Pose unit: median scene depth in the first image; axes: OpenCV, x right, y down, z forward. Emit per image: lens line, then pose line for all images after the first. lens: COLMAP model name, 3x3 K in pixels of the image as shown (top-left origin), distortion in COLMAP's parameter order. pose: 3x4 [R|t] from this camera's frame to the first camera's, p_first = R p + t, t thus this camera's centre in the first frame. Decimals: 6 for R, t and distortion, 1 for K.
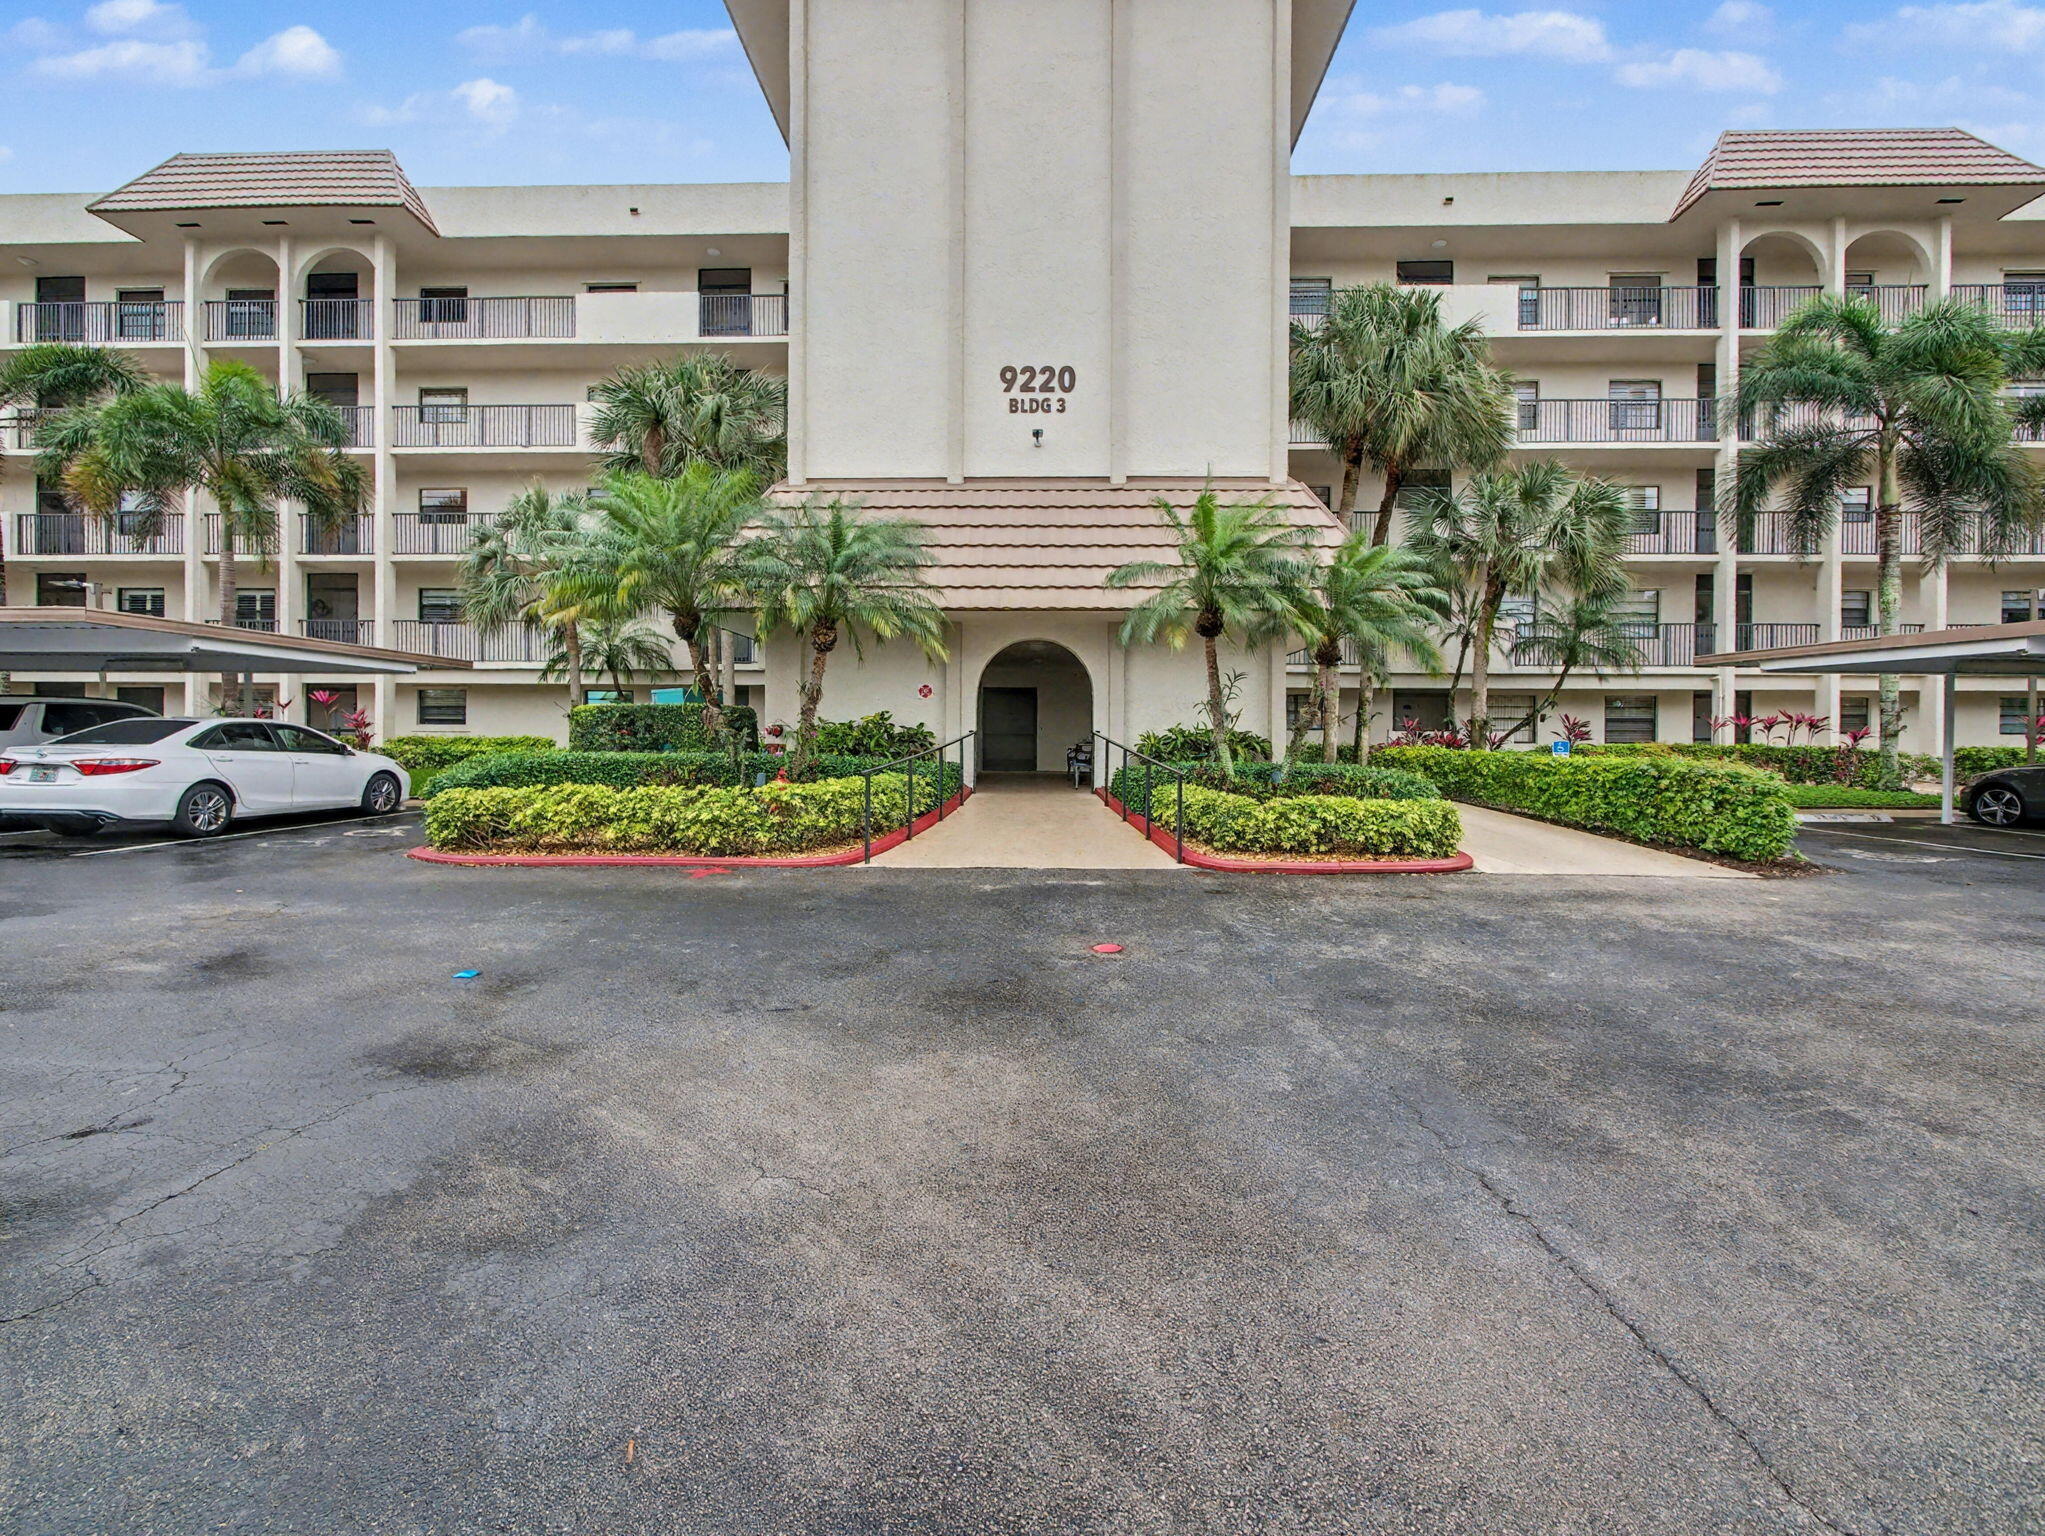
lens RADIAL K [[880.1, 0, 1015.7], [0, 880.1, 770.8], [0, 0, 1]] dist [0.005233, 0.000222]
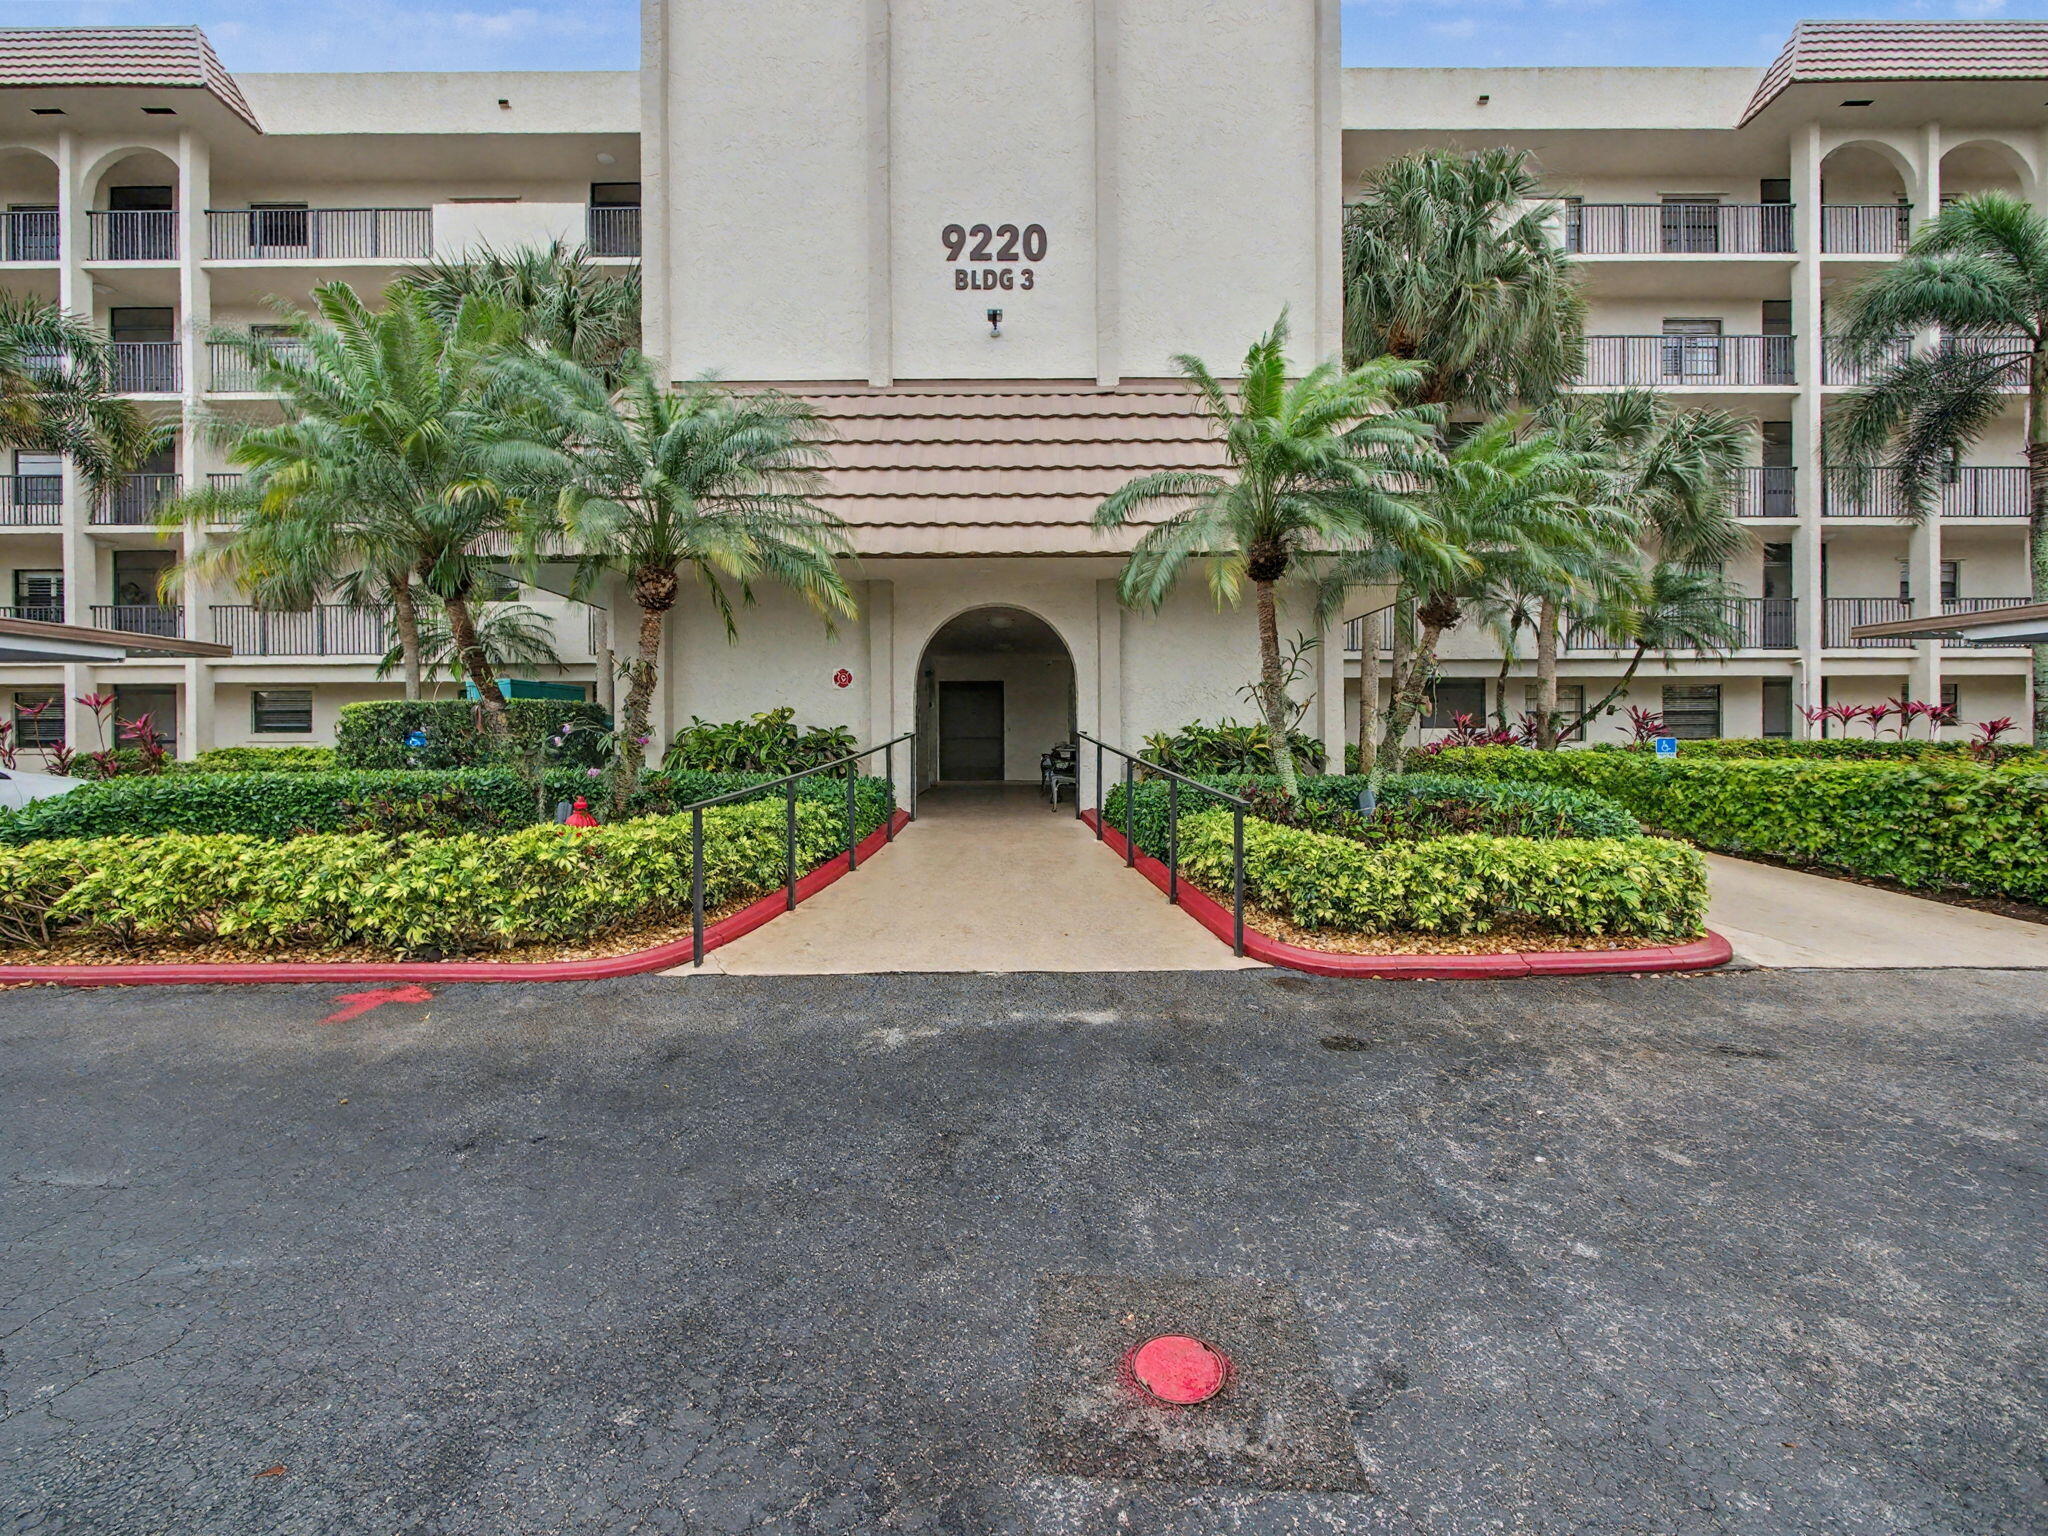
lens RADIAL K [[881.4, 0, 1026.3], [0, 881.4, 760.5], [0, 0, 1]] dist [0.005233, 0.000222]
pose [[0.998988, -0.012546, 0.043192, 0.014653], [0.013178, 0.999810, -0.014381, -0.011958], [-0.043003, 0.014935, 0.998963, 0.285486]]
